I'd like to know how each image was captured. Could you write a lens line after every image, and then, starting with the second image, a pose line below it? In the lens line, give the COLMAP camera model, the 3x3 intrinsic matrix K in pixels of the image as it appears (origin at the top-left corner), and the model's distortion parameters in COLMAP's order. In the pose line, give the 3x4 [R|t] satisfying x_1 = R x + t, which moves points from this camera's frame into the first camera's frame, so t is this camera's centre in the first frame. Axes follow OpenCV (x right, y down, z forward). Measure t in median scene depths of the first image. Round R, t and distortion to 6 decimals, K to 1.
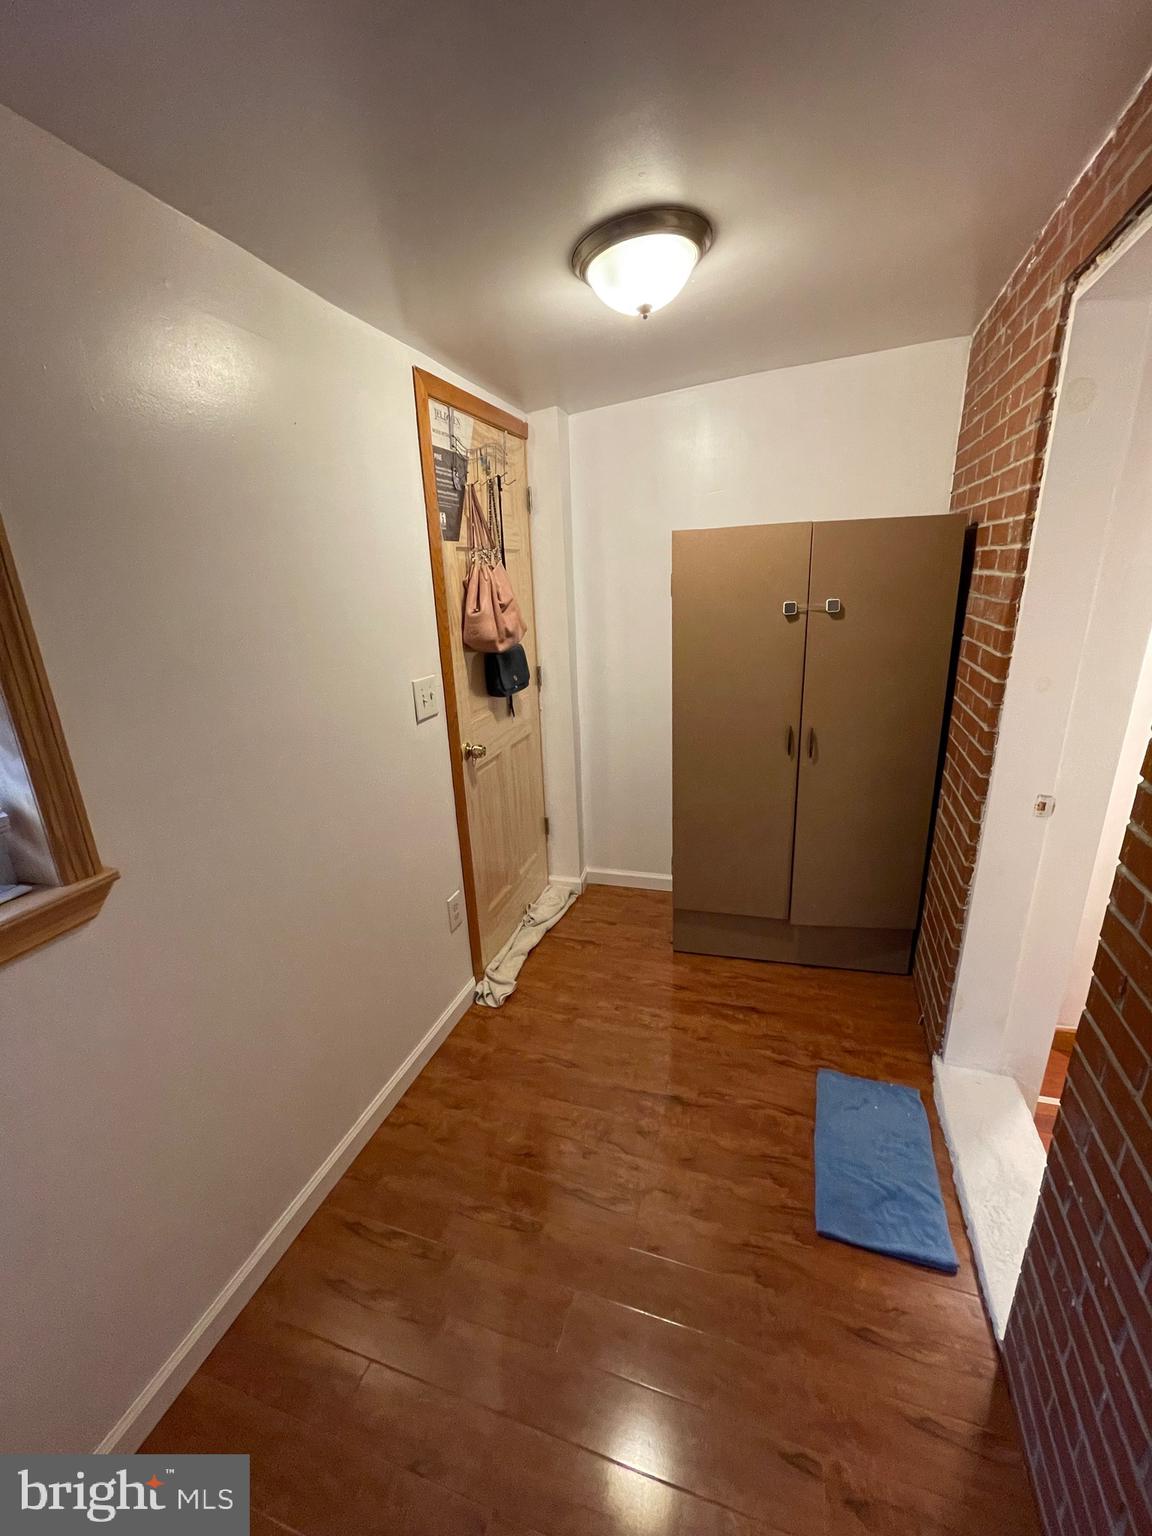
lens RADIAL K [[628.6, 0, 581.5], [0, 628.6, 764.2], [0, 0, 1]] dist [-0.003863, 0.001209]
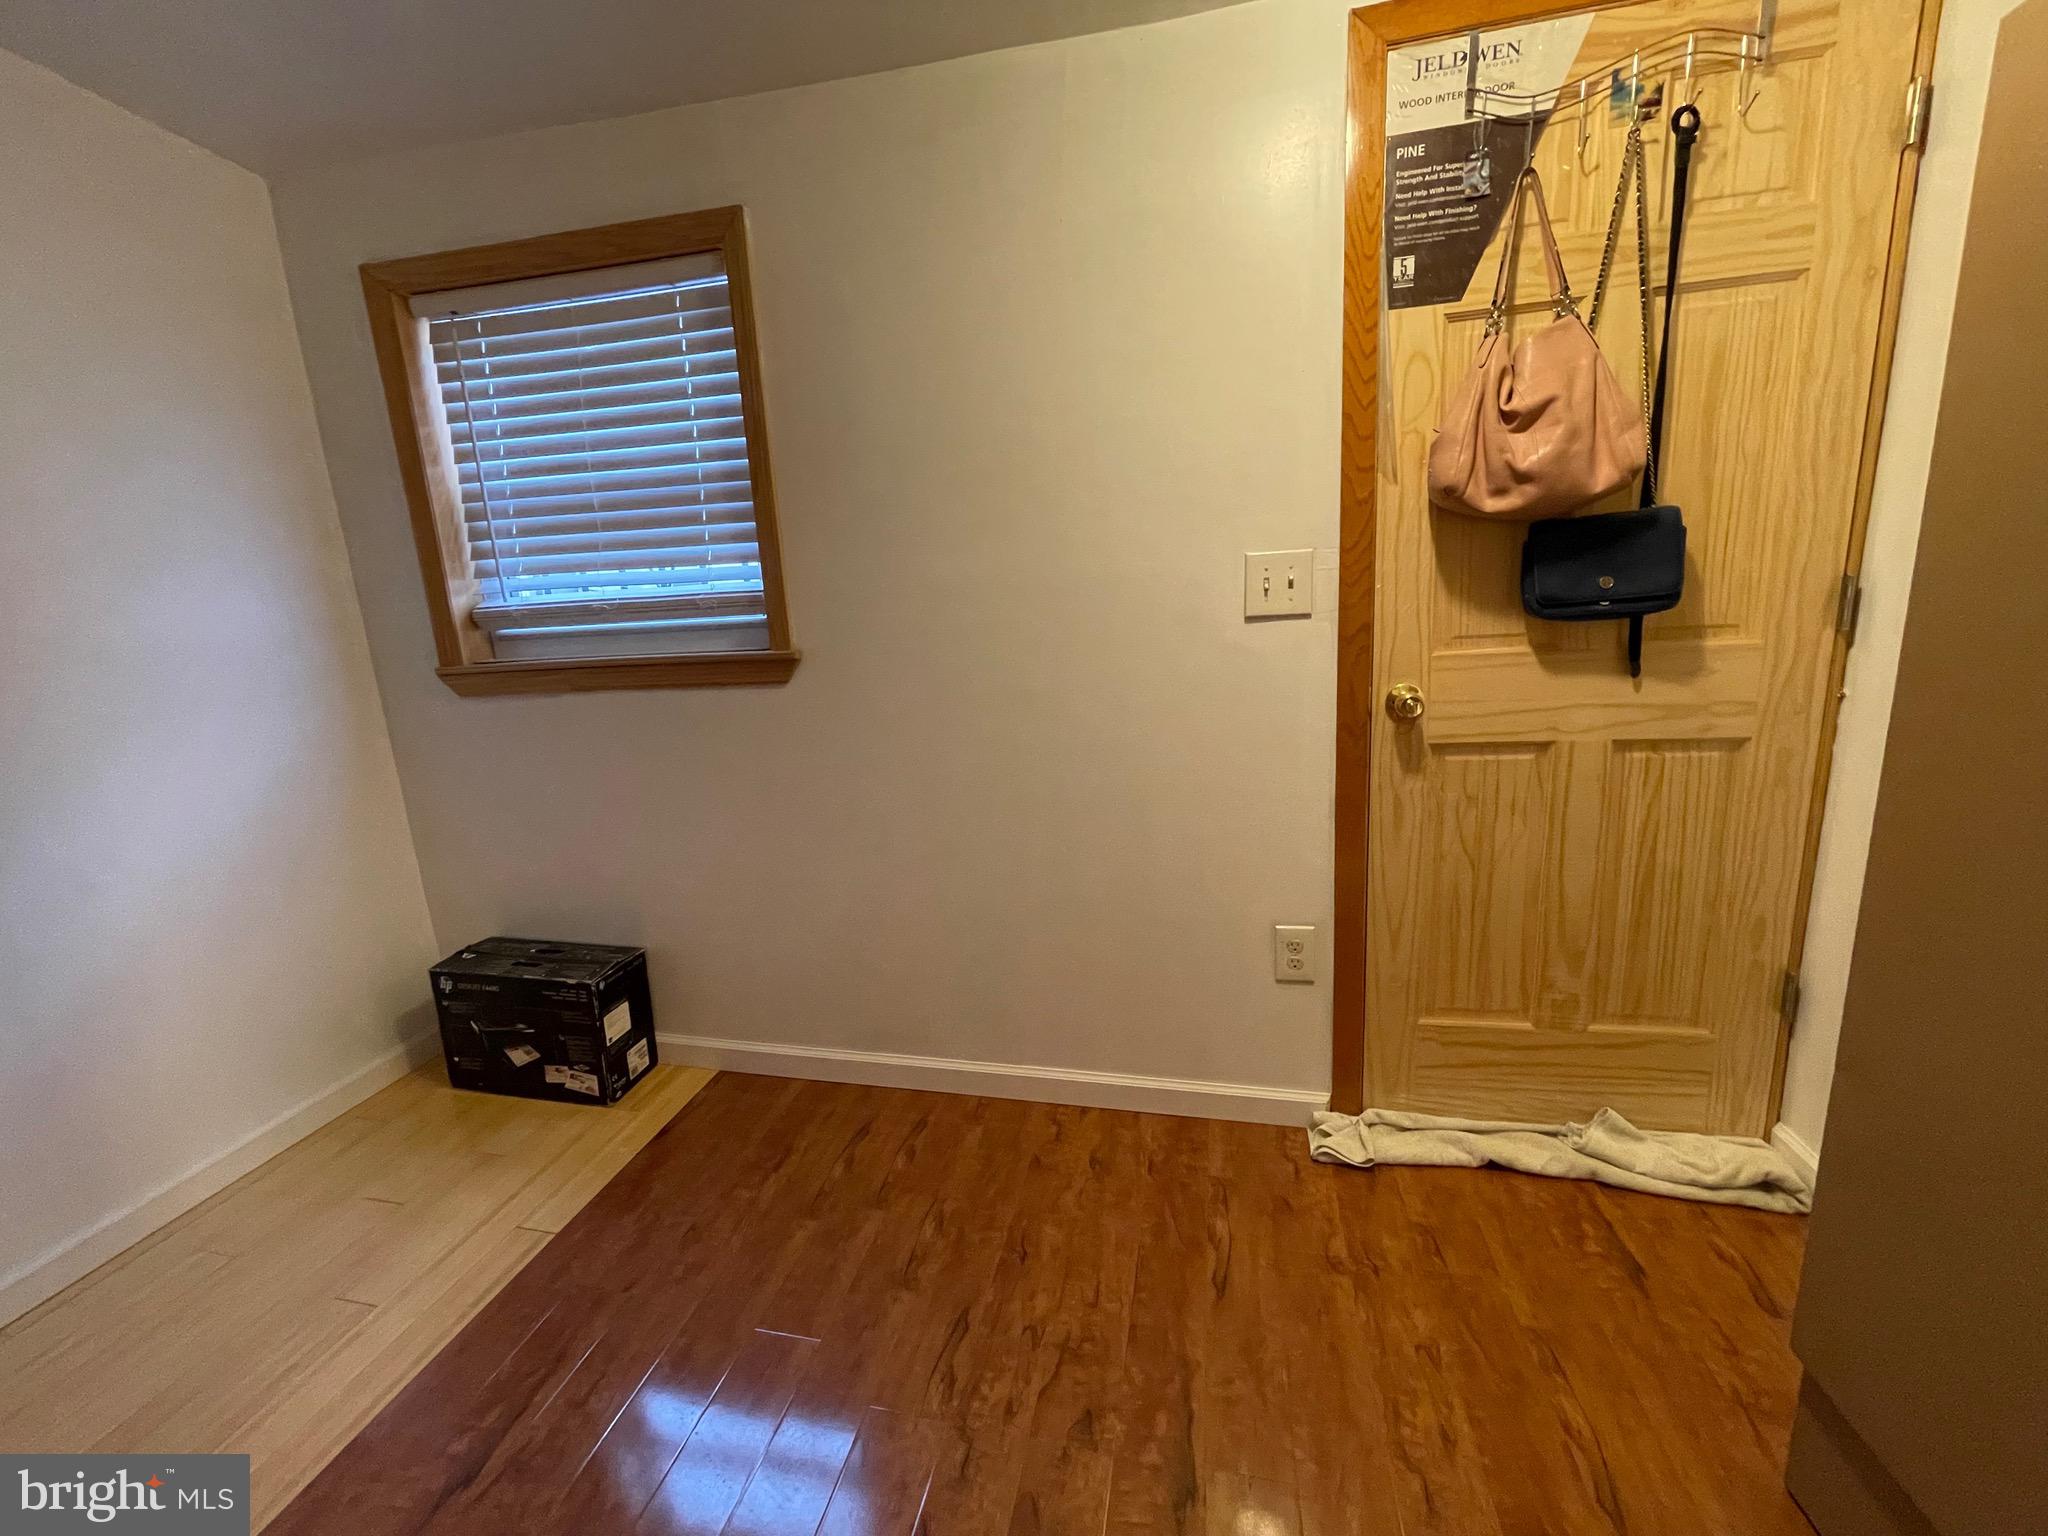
lens RADIAL K [[838.1, 0, 1029.9], [0, 838.1, 769.5], [0, 0, 1]] dist [-0.003863, 0.001209]
pose [[0.095796, 0.237016, -0.966771, 0.558589], [-0.237908, 0.948541, 0.208973, -0.046019], [0.966552, 0.209983, 0.147255, 0.657549]]
